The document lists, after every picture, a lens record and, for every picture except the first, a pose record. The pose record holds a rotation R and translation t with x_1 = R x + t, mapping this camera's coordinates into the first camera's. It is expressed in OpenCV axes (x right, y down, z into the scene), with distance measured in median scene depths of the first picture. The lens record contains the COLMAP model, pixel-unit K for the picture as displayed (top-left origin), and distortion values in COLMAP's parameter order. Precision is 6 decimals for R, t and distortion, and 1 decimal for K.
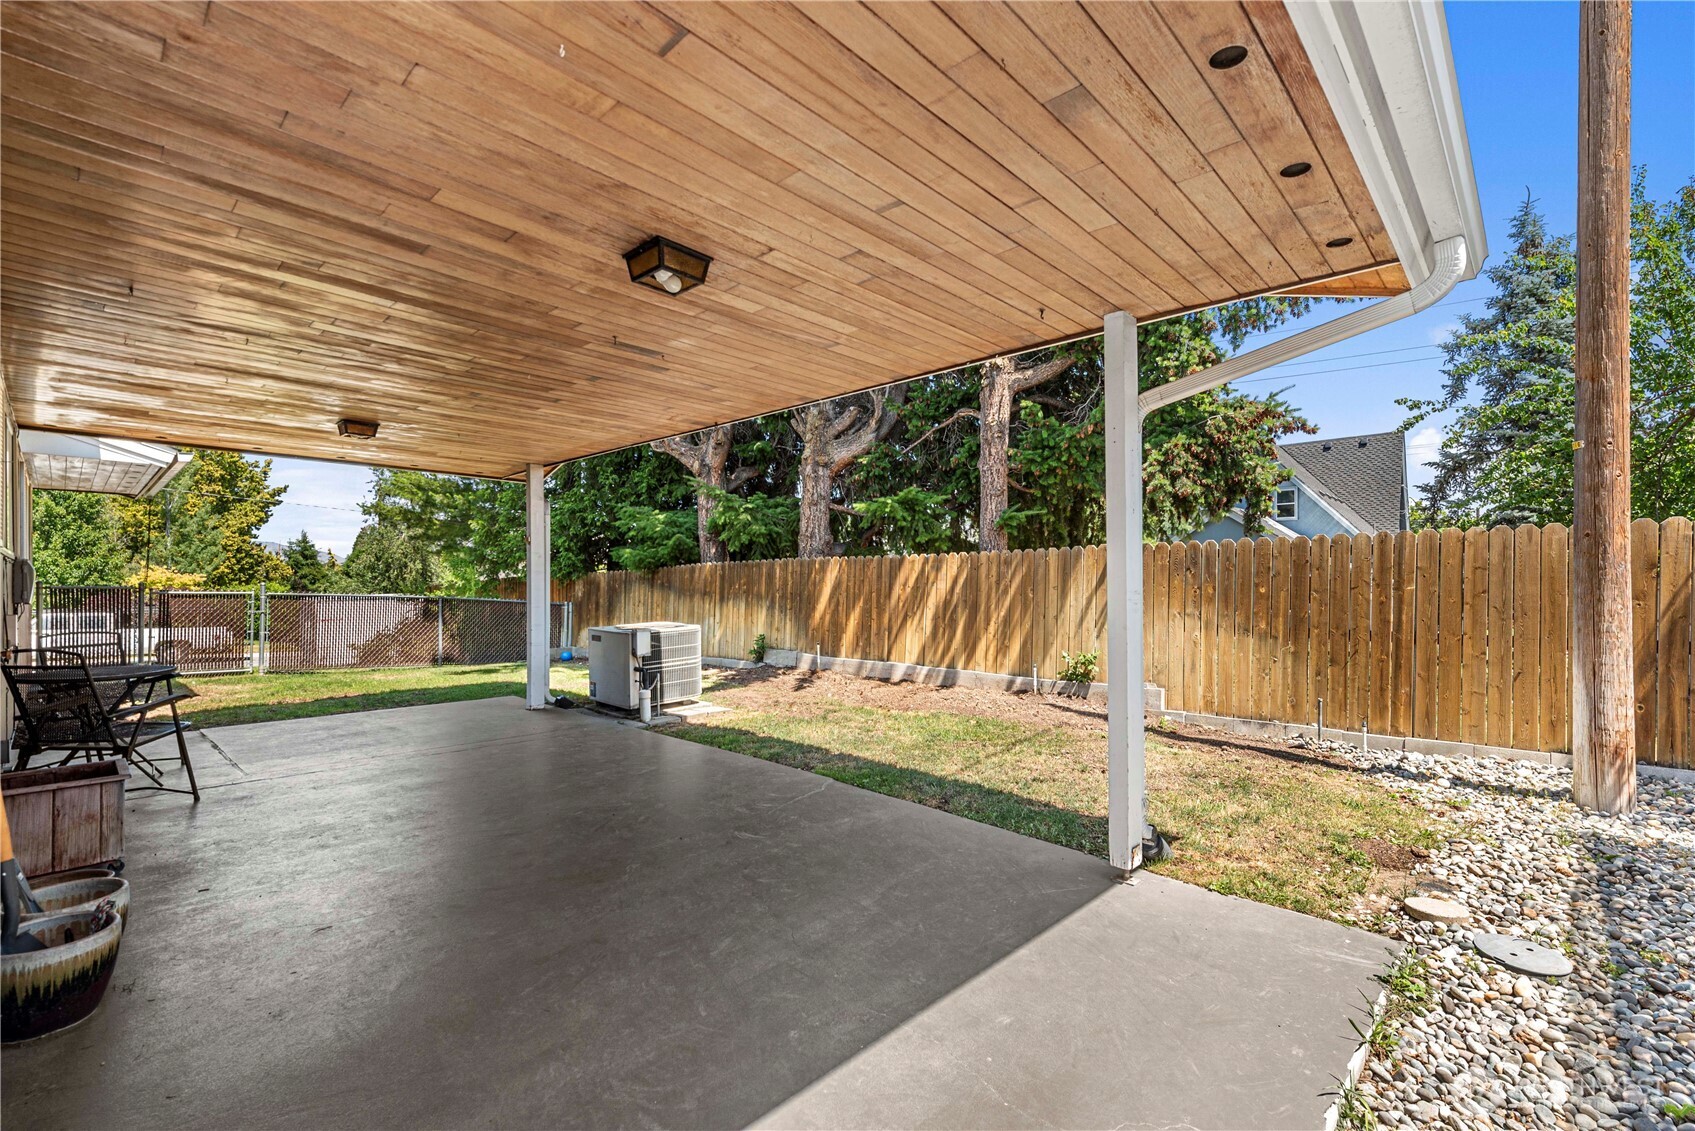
lens RADIAL K [[748.2, 0, 824.0], [0, 748.2, 572.4], [0, 0, 1]] dist [0.000226, 0.000049]
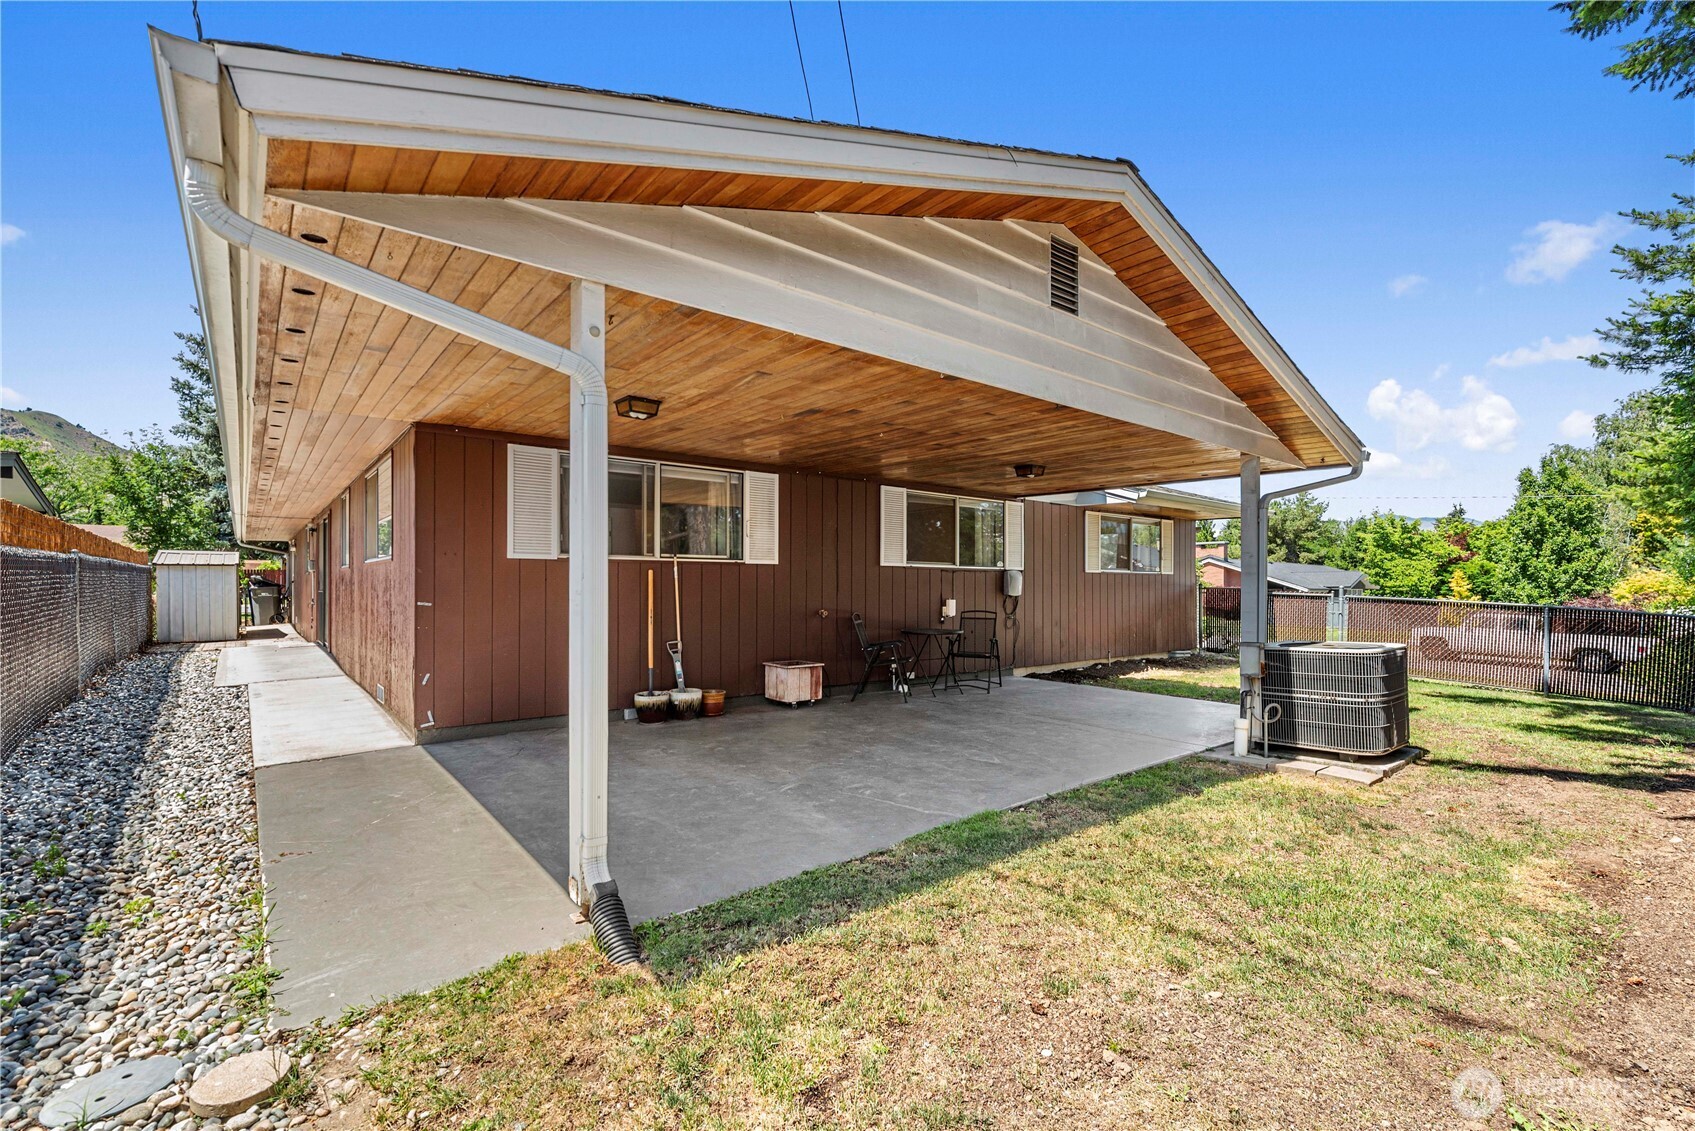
lens RADIAL K [[725.0, 0, 843.4], [0, 725.0, 590.8], [0, 0, 1]] dist [-0.000575, -0.000046]
pose [[-0.134002, 0.000303, -0.990981, 0.952632], [0.016376, 0.999864, -0.001908, 0.031169], [0.990846, -0.016484, -0.133989, 1.127535]]
